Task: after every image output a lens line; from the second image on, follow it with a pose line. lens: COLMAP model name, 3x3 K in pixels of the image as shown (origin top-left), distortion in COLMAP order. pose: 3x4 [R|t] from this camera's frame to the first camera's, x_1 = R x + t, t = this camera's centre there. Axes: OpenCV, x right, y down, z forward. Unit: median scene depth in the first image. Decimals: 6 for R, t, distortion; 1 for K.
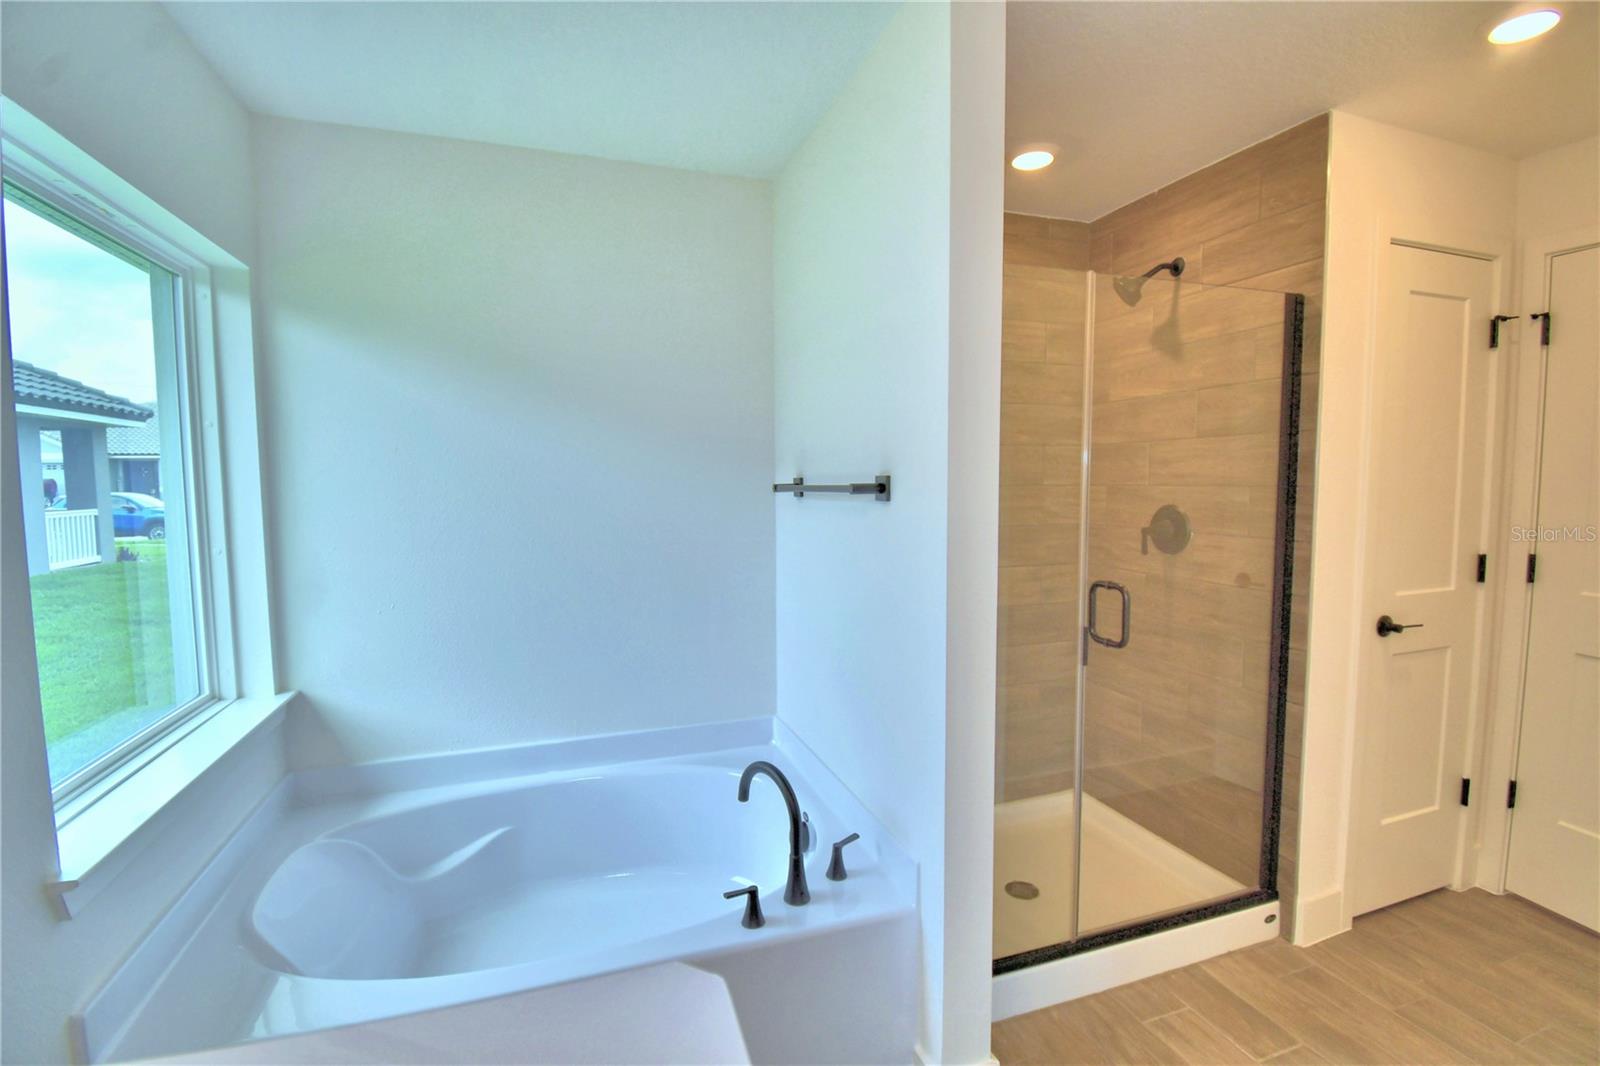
lens RADIAL K [[707.5, 0, 809.0], [0, 707.5, 538.3], [0, 0, 1]] dist [0.012513, -0.020381]
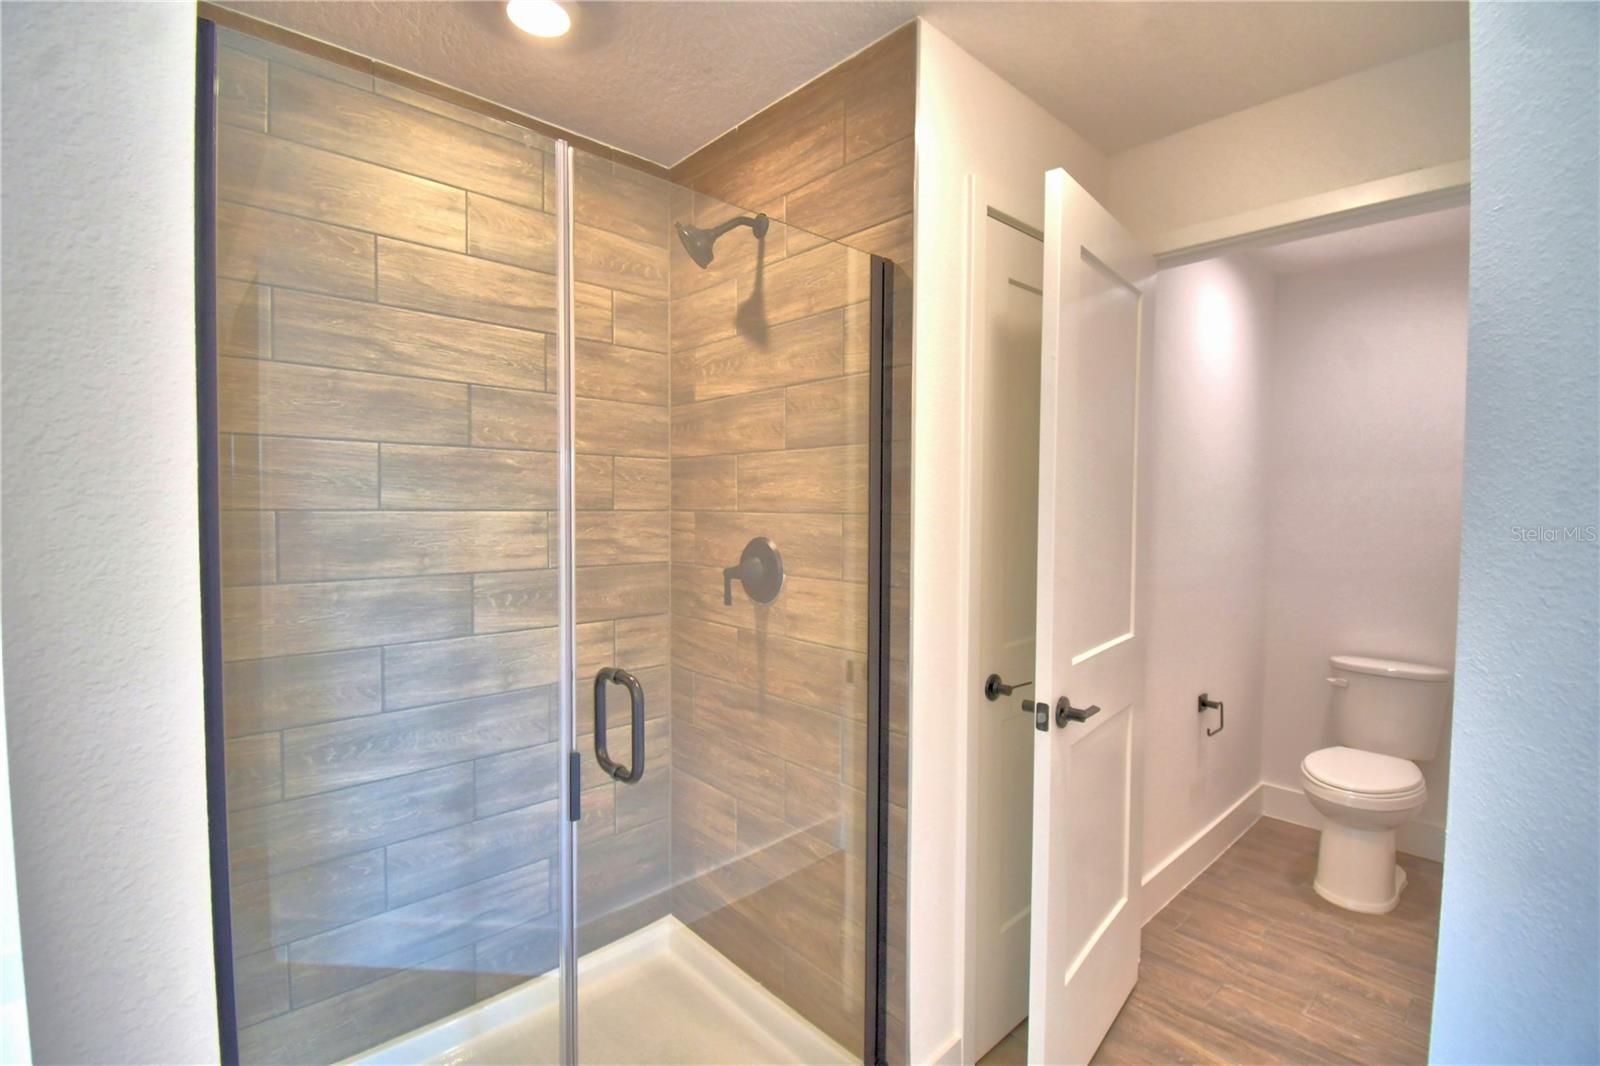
lens RADIAL K [[737.9, 0, 800.0], [0, 737.9, 533.0], [0, 0, 1]] dist [0.026394, -0.031501]
pose [[0.913255, -0.001731, 0.407385, 0.266476], [0.019666, 0.999012, -0.039842, -0.023008], [-0.406914, 0.044397, 0.912387, 0.308687]]
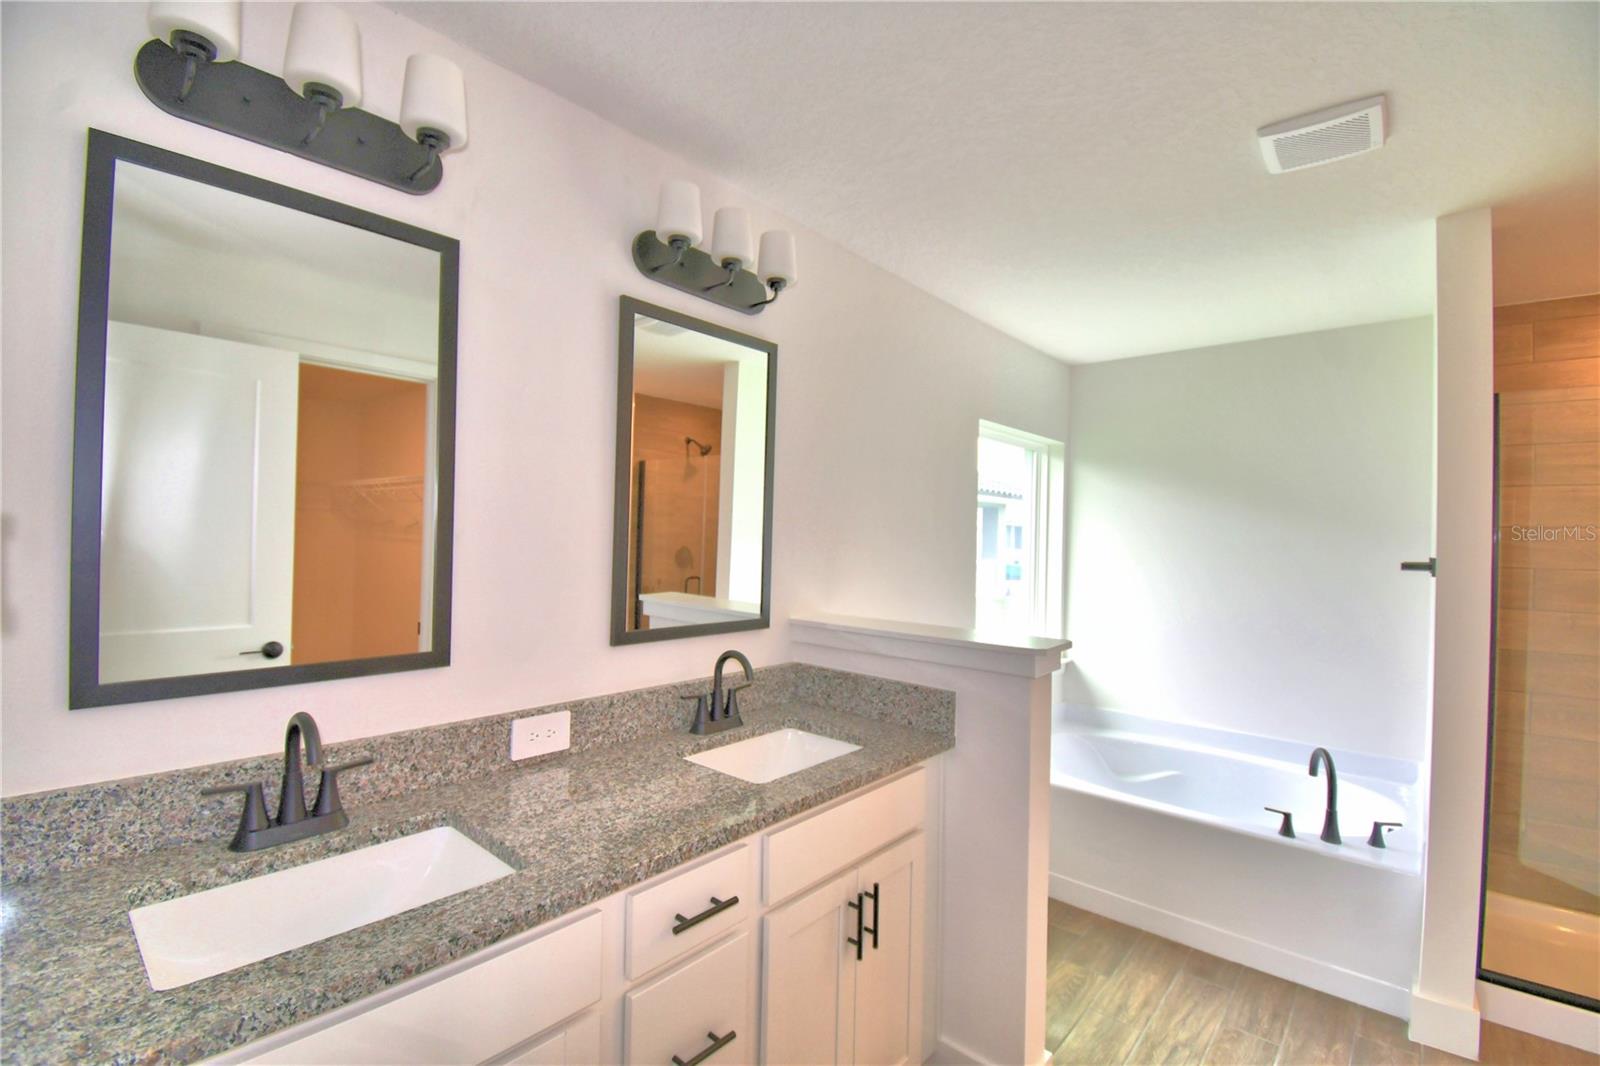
lens RADIAL K [[710.2, 0, 793.0], [0, 710.2, 530.0], [0, 0, 1]] dist [0.022286, -0.027965]
pose [[0.489969, 0.001831, -0.871738, 0.528571], [-0.096640, 0.993948, -0.052230, 0.036084], [0.866367, 0.109836, 0.487180, -0.557839]]
